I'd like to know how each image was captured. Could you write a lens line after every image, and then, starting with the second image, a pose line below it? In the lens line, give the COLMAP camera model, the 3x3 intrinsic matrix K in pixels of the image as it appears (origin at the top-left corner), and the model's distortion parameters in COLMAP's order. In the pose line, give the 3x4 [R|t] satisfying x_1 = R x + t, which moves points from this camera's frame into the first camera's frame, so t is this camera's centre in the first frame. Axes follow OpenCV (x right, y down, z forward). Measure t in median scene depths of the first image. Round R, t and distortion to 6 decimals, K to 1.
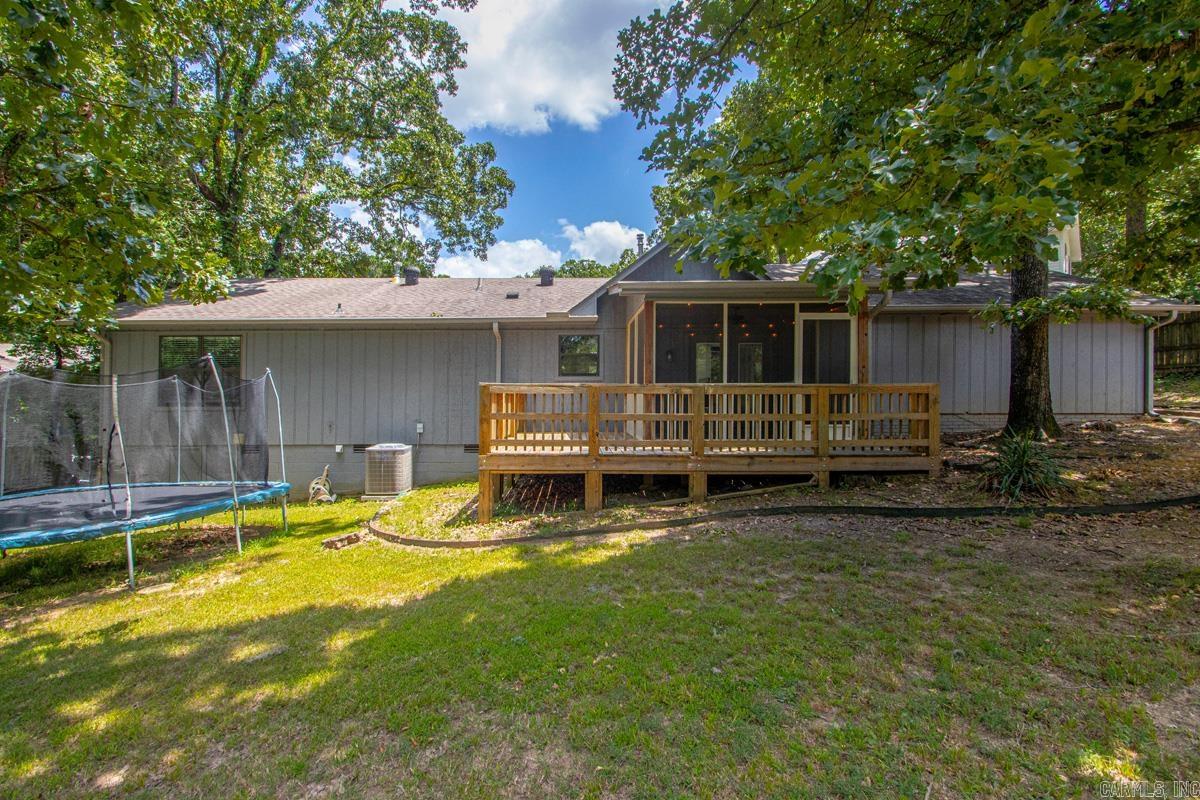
lens RADIAL K [[569.6, 0, 580.8], [0, 569.6, 399.0], [0, 0, 1]] dist [-0.005781, -0.000972]
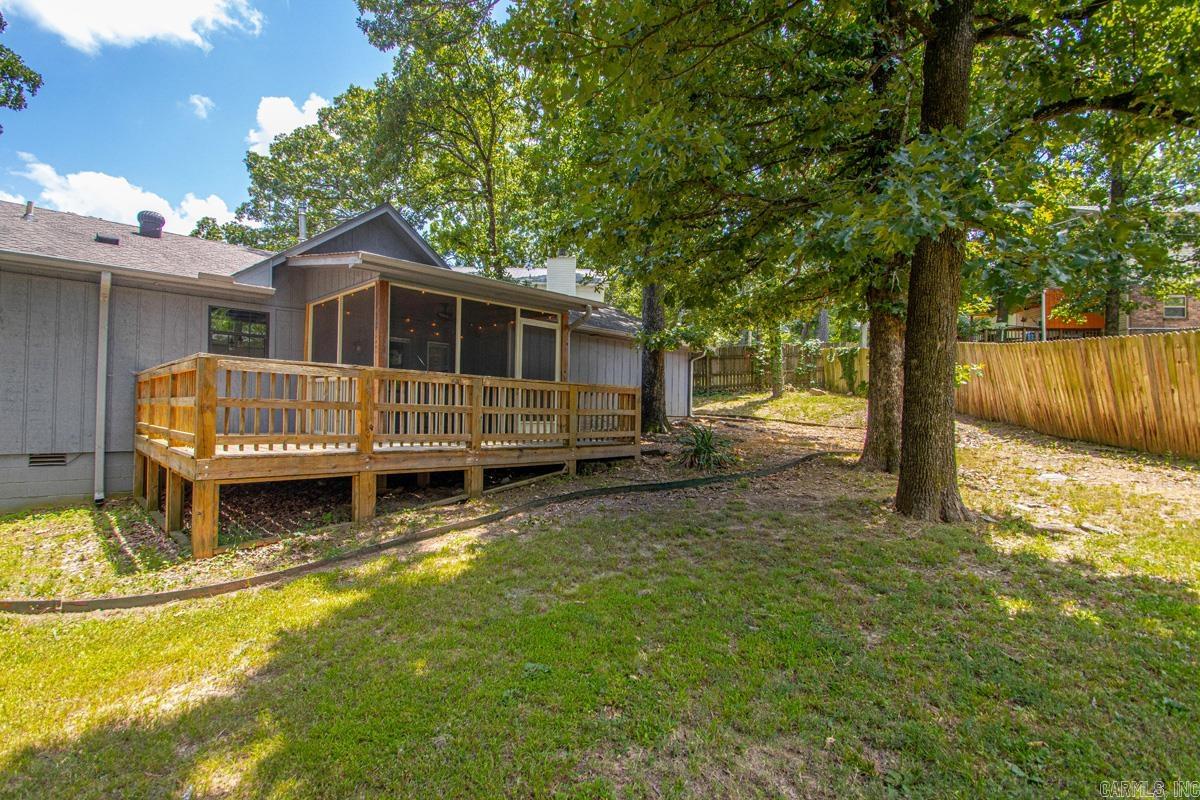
lens RADIAL K [[545.7, 0, 596.6], [0, 545.7, 413.7], [0, 0, 1]] dist [0.002306, -0.006852]
pose [[0.716893, 0.014202, 0.697039, -0.289604], [-0.021874, 0.999758, 0.002128, 0.032105], [-0.696840, -0.016772, 0.717030, 0.196862]]
